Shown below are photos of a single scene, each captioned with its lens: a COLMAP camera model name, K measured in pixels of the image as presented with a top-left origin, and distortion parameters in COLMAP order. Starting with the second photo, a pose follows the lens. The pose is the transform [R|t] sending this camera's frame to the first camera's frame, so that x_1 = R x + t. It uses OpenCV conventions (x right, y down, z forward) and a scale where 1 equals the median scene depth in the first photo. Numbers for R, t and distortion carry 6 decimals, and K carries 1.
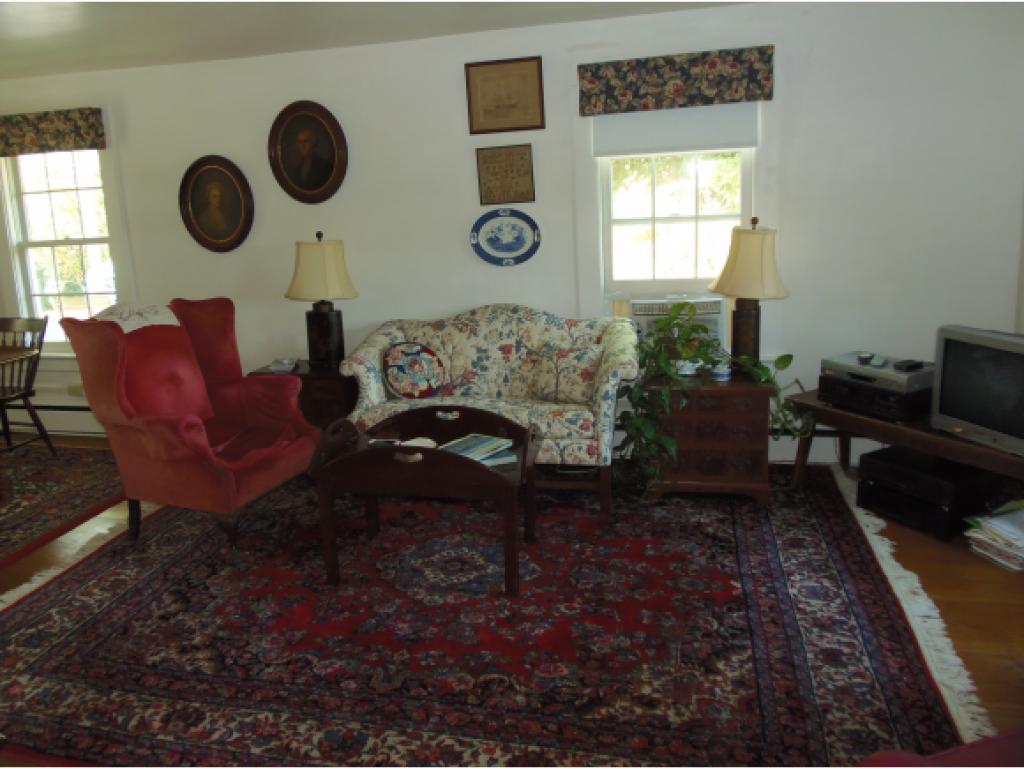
lens RADIAL K [[827.2, 0, 512.0], [0, 827.2, 384.5], [0, 0, 1]] dist [0.003908, -0.100363]
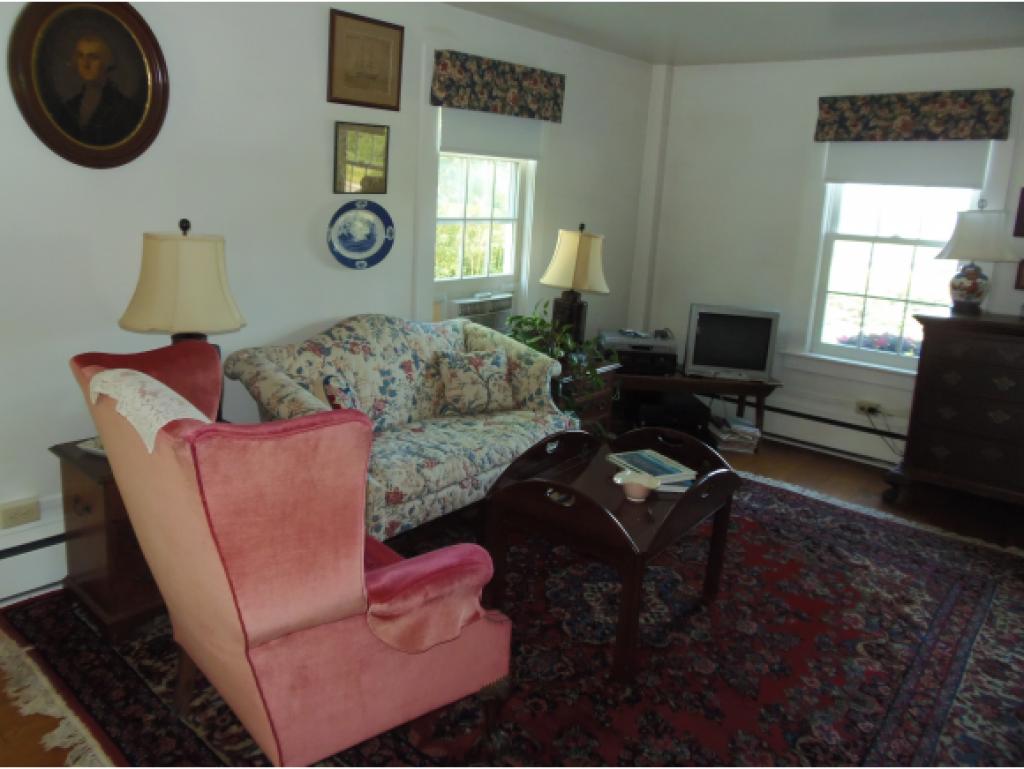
lens RADIAL K [[741.1, 0, 476.1], [0, 741.1, 361.4], [0, 0, 1]] dist [0.004228, -0.028917]
pose [[0.461202, -0.130273, 0.877680, -0.646308], [0.133400, 0.988100, 0.076564, -0.097378], [-0.877210, 0.081771, 0.473092, 0.580620]]
